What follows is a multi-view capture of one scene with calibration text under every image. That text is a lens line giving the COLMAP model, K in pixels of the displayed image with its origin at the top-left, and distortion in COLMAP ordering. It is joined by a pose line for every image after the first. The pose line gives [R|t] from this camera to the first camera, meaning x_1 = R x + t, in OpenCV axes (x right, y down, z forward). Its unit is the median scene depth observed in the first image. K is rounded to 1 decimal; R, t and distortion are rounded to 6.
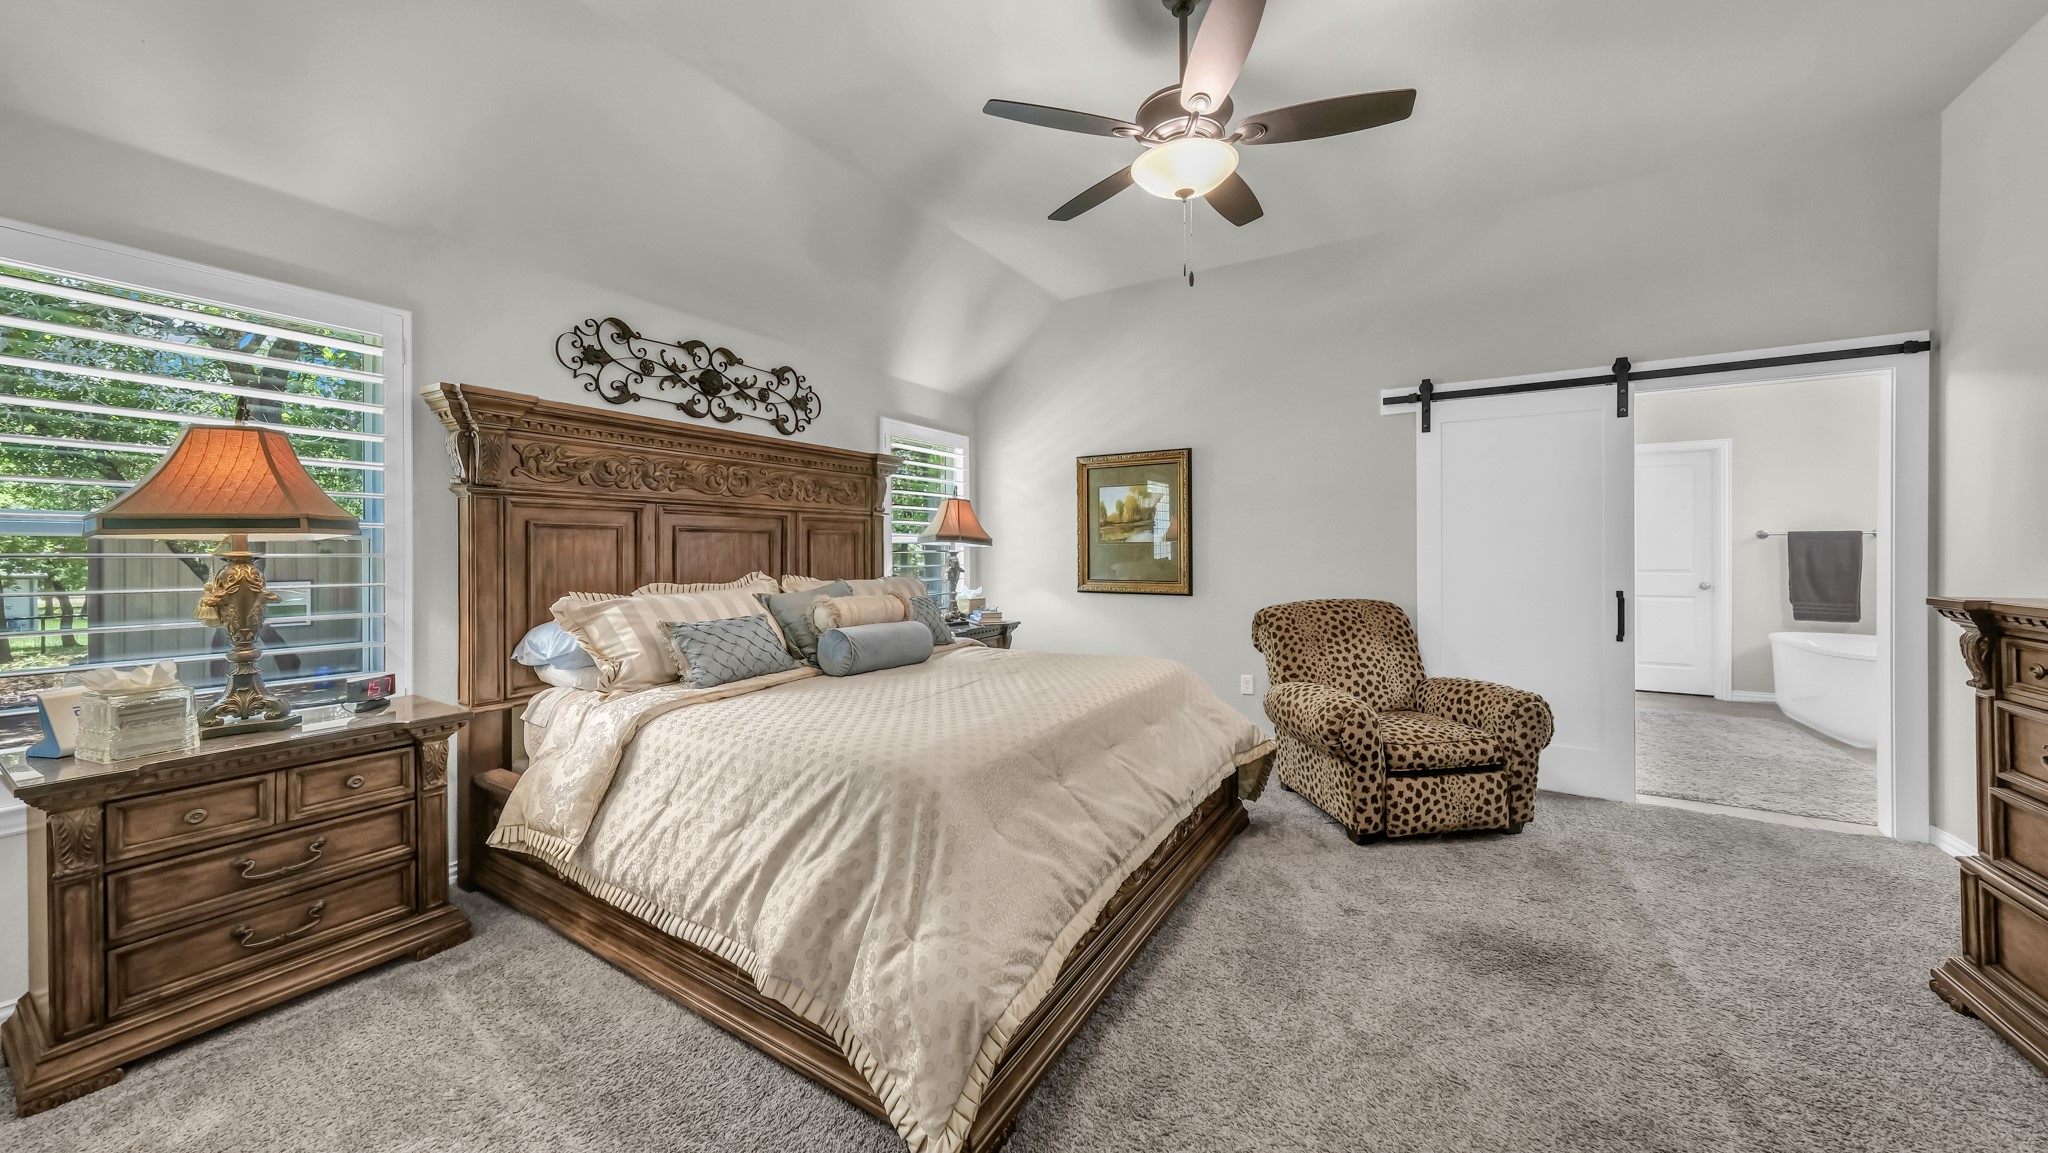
lens RADIAL K [[713.6, 0, 1023.9], [0, 713.6, 556.6], [0, 0, 1]] dist [0.009744, 0.000831]
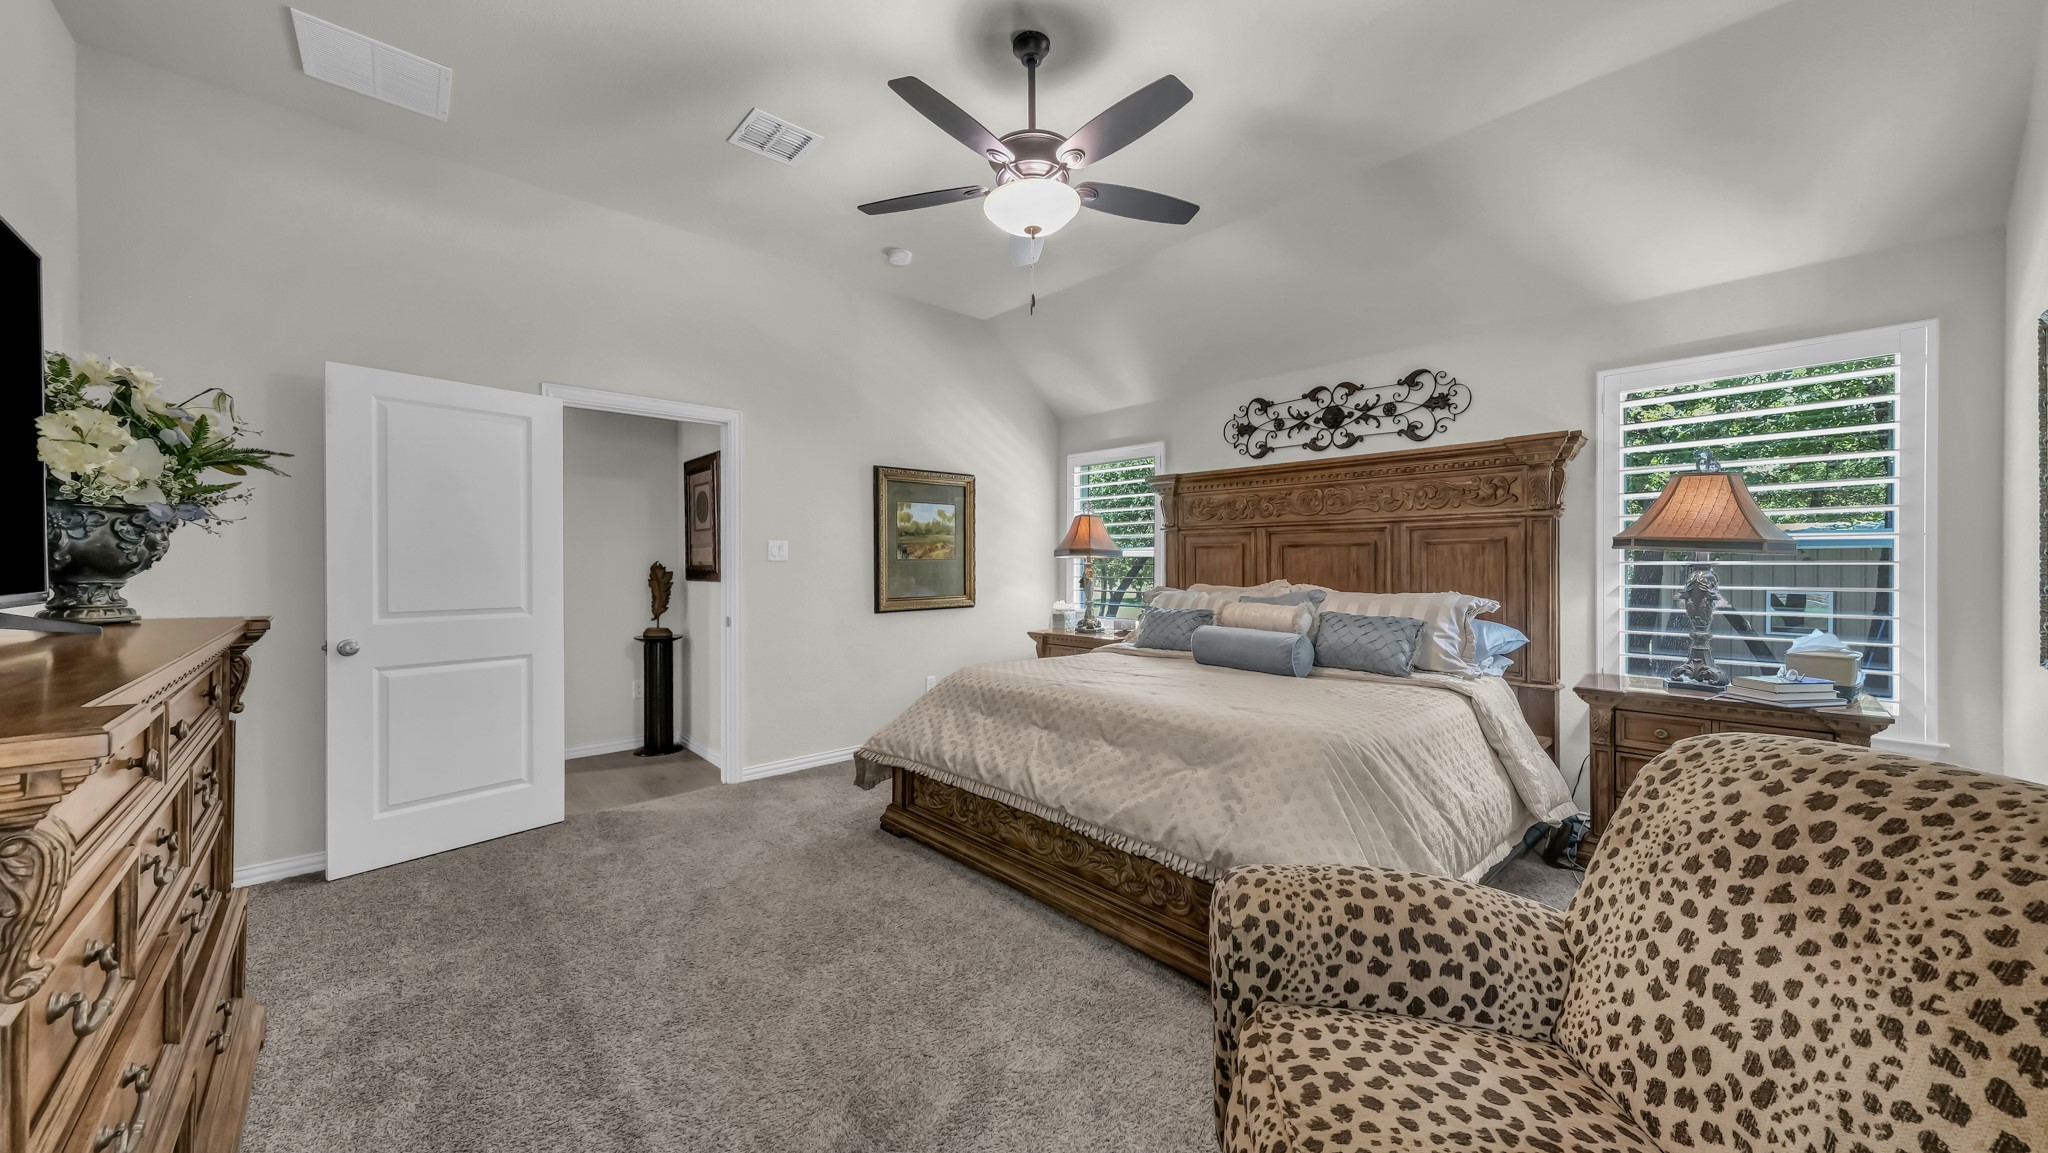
lens RADIAL K [[713.6, 0, 1034.0], [0, 713.6, 565.6], [0, 0, 1]] dist [0.009744, 0.000831]
pose [[-0.248288, 0.010134, -0.968633, 0.803637], [-0.003218, 0.999931, 0.011287, -0.013600], [0.968681, 0.005920, -0.248238, 0.812569]]
